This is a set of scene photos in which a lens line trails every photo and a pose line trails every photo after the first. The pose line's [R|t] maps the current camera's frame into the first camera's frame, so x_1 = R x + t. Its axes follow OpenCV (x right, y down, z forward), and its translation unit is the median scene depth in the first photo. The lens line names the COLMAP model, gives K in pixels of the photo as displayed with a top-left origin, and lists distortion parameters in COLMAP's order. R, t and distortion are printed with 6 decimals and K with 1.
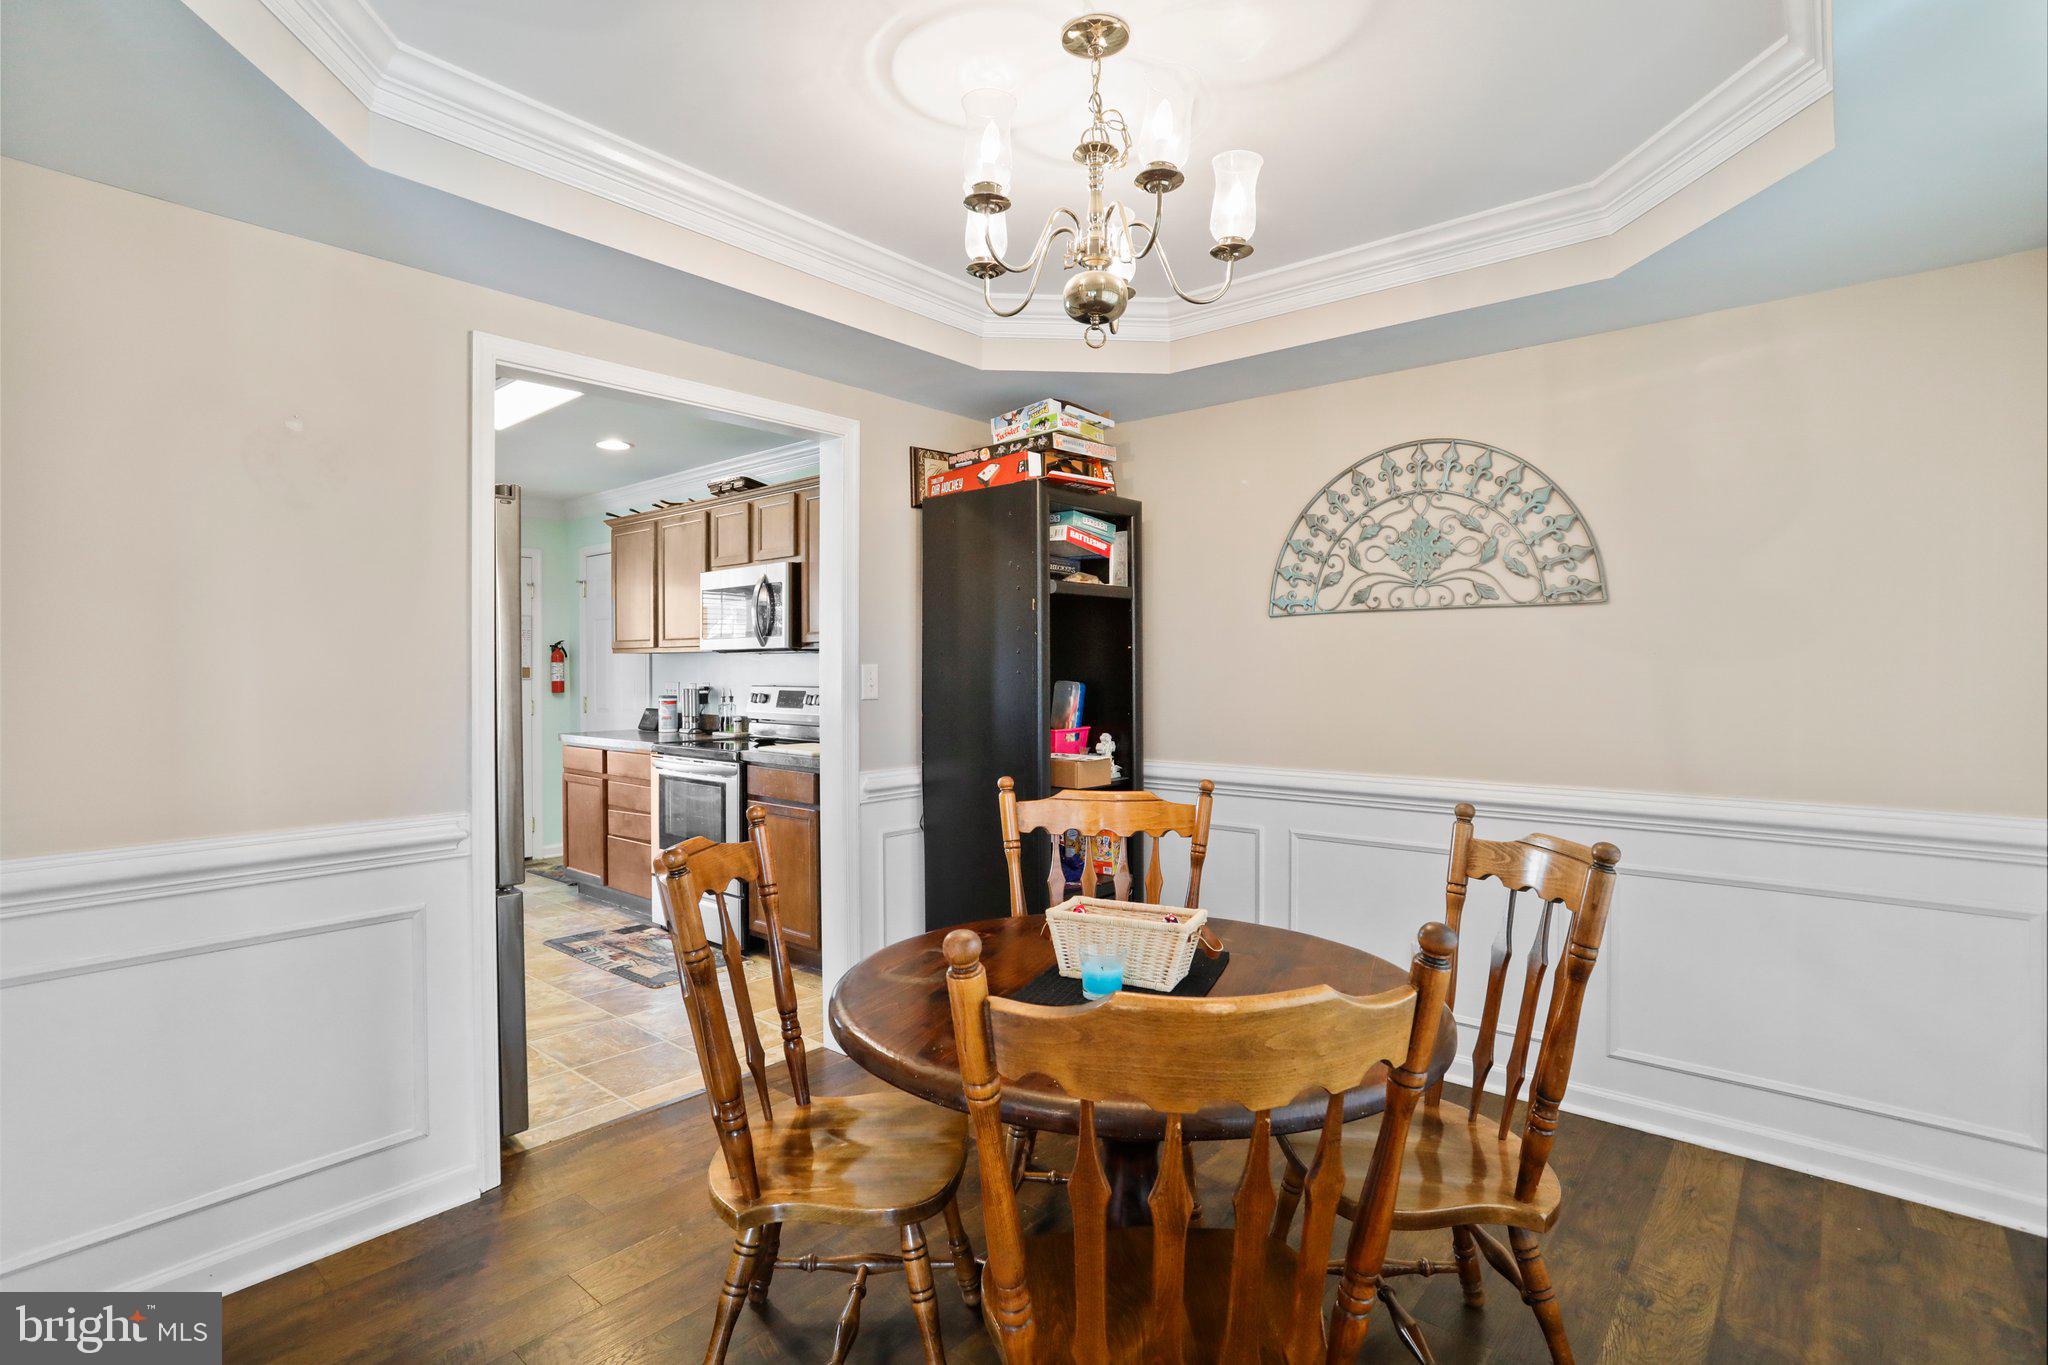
lens RADIAL K [[1000.8, 0, 1016.1], [0, 1000.8, 680.5], [0, 0, 1]] dist [-0.039507, 0.016026]
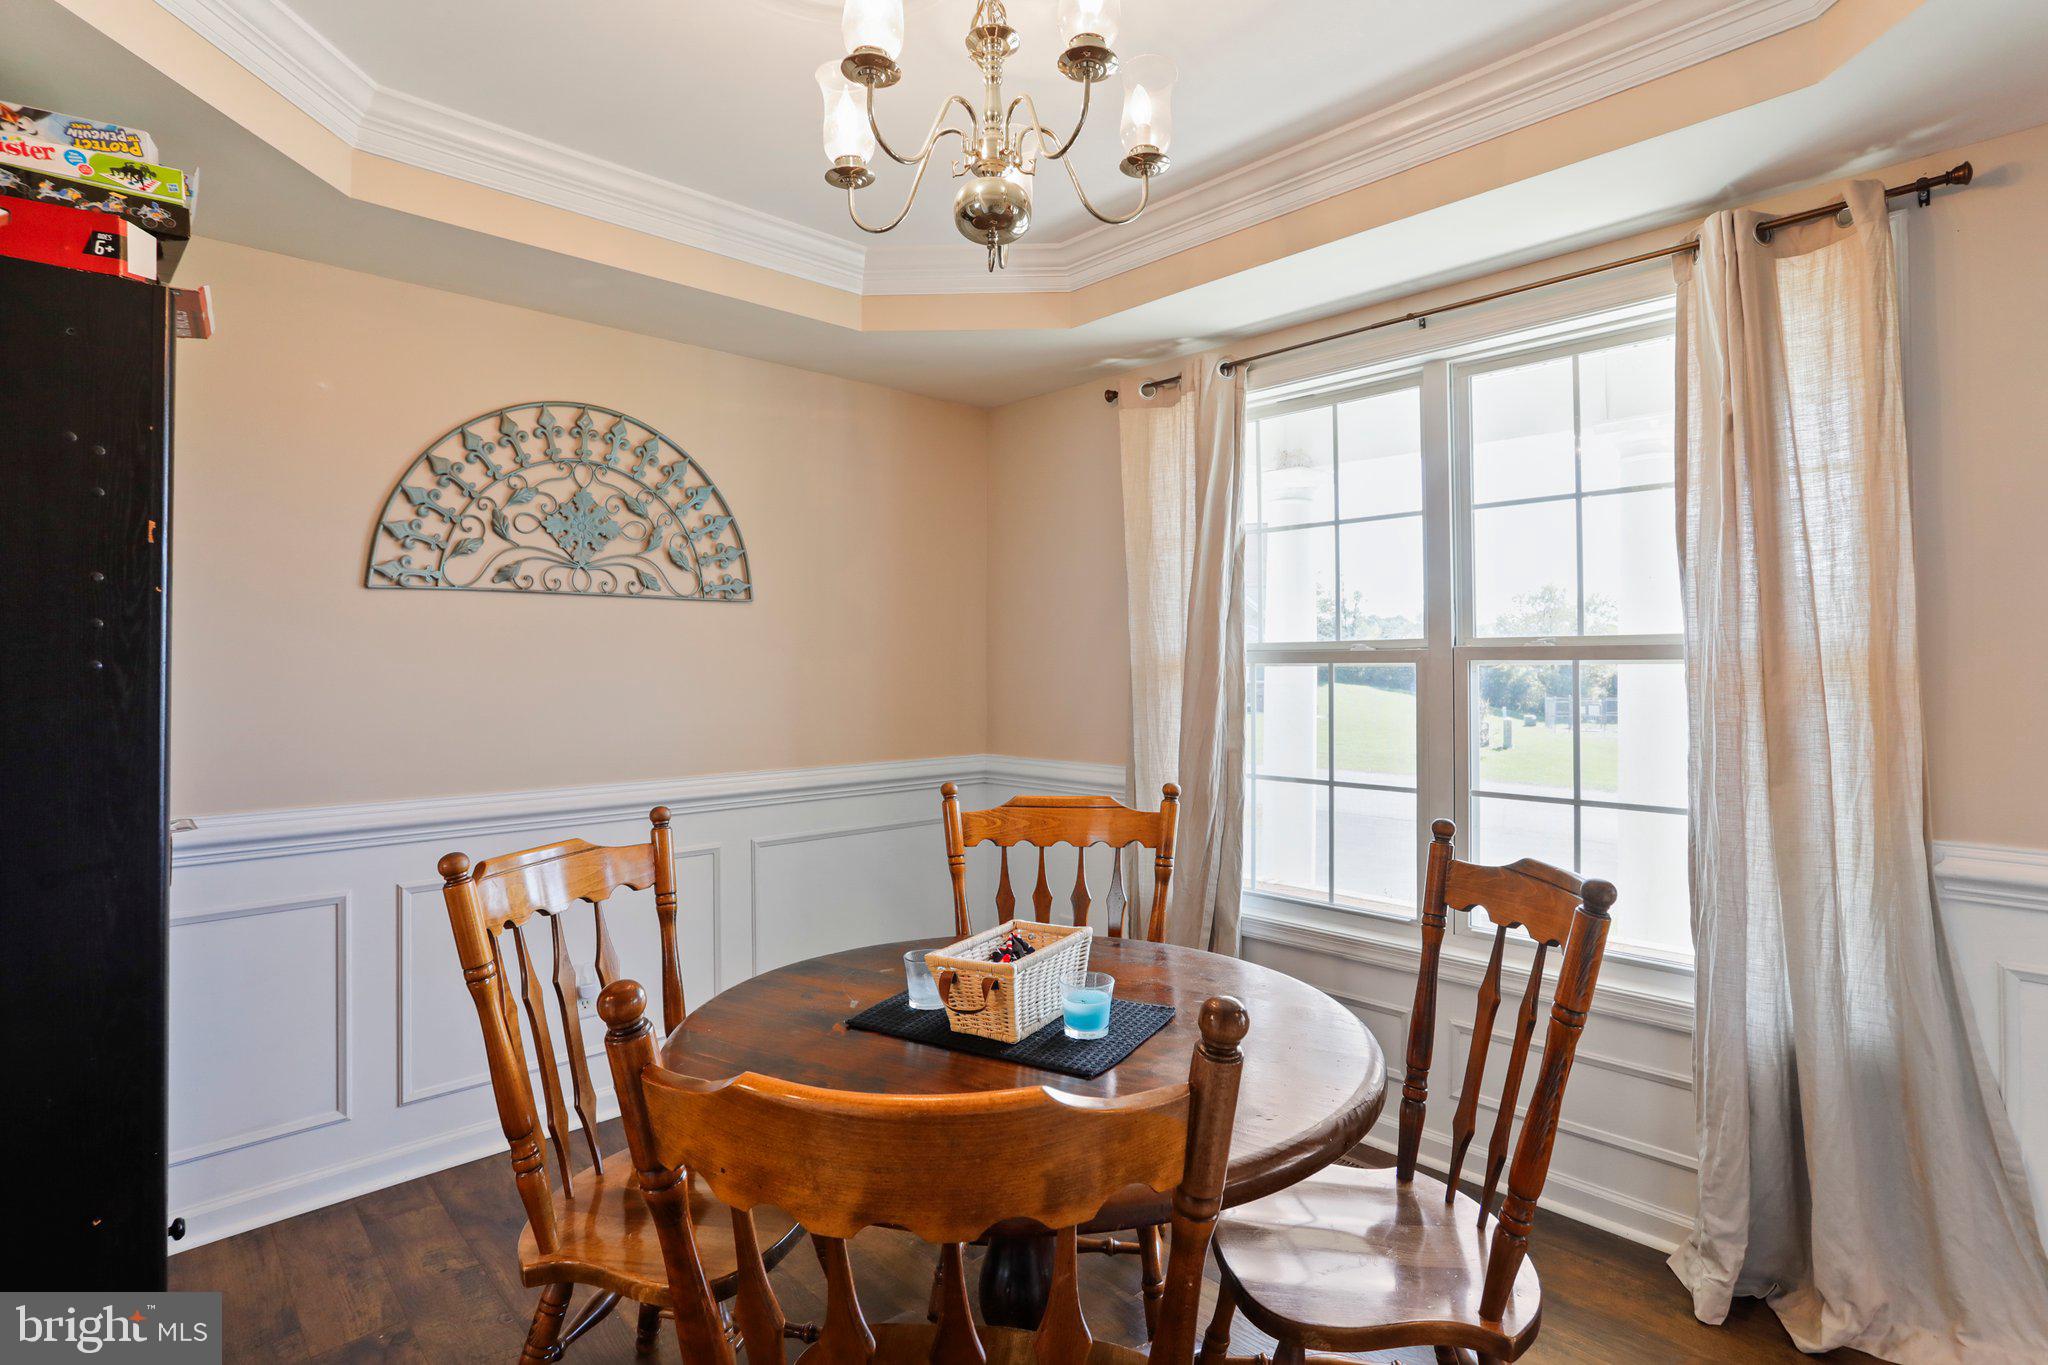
lens RADIAL K [[1000.8, 0, 1007.9], [0, 1000.8, 663.5], [0, 0, 1]] dist [-0.039507, 0.016026]
pose [[0.104137, -0.004983, 0.994550, -0.425455], [0.012948, 0.999909, 0.003654, -0.008607], [-0.994479, 0.012497, 0.104192, 0.527732]]
